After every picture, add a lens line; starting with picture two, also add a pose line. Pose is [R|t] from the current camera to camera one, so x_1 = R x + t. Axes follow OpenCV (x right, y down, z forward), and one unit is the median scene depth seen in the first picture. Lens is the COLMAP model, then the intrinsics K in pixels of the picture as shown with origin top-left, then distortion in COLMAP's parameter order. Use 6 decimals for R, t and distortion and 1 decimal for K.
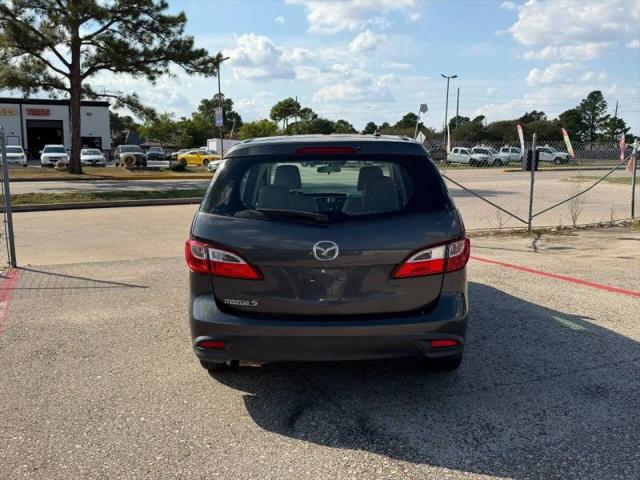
lens RADIAL K [[602.0, 0, 321.9], [0, 602.0, 243.5], [0, 0, 1]] dist [0.156262, -0.326788]
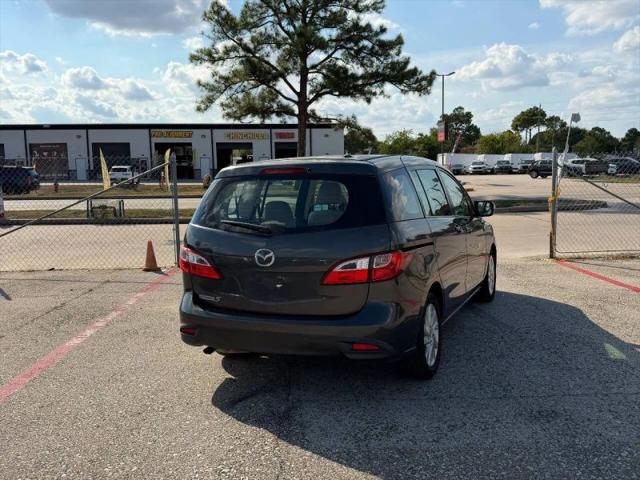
lens RADIAL K [[602.0, 0, 321.9], [0, 602.0, 243.5], [0, 0, 1]] dist [0.156262, -0.326788]
pose [[0.923687, 0.029734, -0.381993, 0.059852], [-0.038398, 0.999149, -0.015076, -0.000184], [0.381219, 0.028593, 0.924042, -0.004221]]
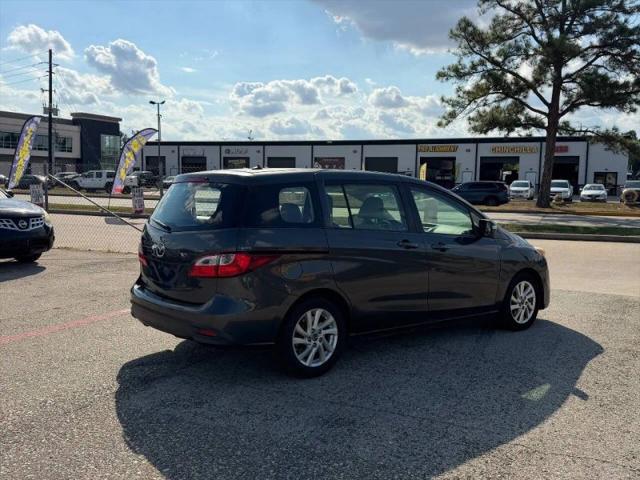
lens RADIAL K [[602.2, 0, 315.2], [0, 602.2, 240.5], [0, 0, 1]] dist [0.140847, -0.266670]
pose [[0.643562, 0.081152, -0.761080, 0.142706], [-0.127895, 0.991785, -0.002395, -0.005566], [0.754633, 0.098880, 0.648654, 0.037483]]
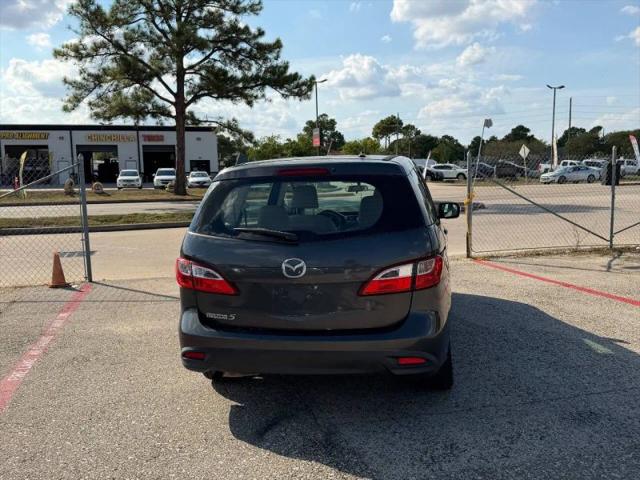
lens RADIAL K [[602.0, 0, 321.9], [0, 602.0, 243.5], [0, 0, 1]] dist [0.156262, -0.326788]
pose [[0.985106, -0.000021, -0.171951, 0.025254], [-0.004836, 0.999601, -0.027832, -0.000155], [0.171883, 0.028249, 0.984712, -0.002427]]
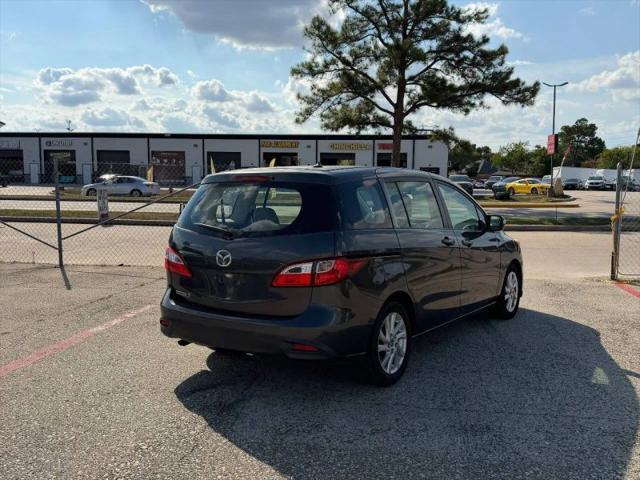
lens RADIAL K [[601.2, 0, 321.4], [0, 601.2, 241.0], [0, 0, 1]] dist [0.157390, -0.320664]
pose [[0.838015, 0.059719, -0.542370, 0.092609], [-0.086860, 0.995918, -0.024550, -0.001184], [0.538690, 0.067684, 0.839781, 0.005274]]
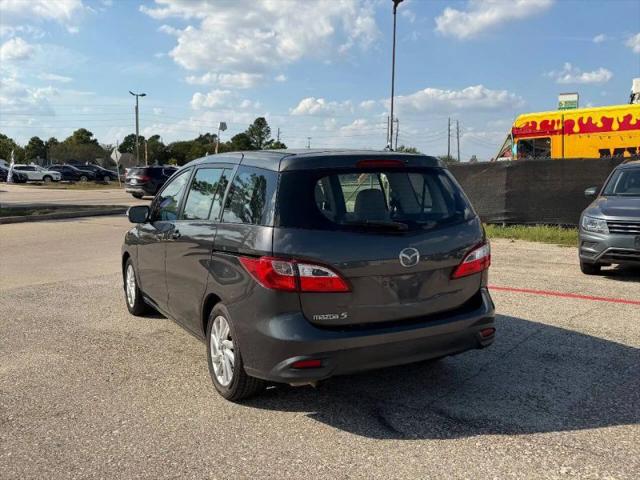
lens RADIAL K [[601.2, 0, 321.4], [0, 601.2, 241.0], [0, 0, 1]] dist [0.157390, -0.320664]
pose [[0.867128, -0.054307, 0.495116, -0.070149], [0.071517, 0.997313, -0.015861, -0.001182], [-0.492925, 0.049162, 0.868682, 0.016752]]
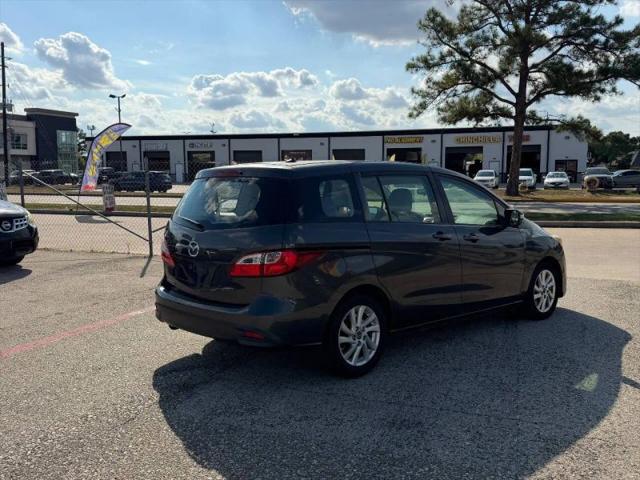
lens RADIAL K [[601.2, 0, 321.4], [0, 601.2, 241.0], [0, 0, 1]] dist [0.157390, -0.320664]
pose [[0.697161, 0.072399, -0.713250, 0.125652], [-0.101040, 0.994880, 0.002225, -0.003996], [0.709759, 0.070516, 0.700907, 0.027595]]
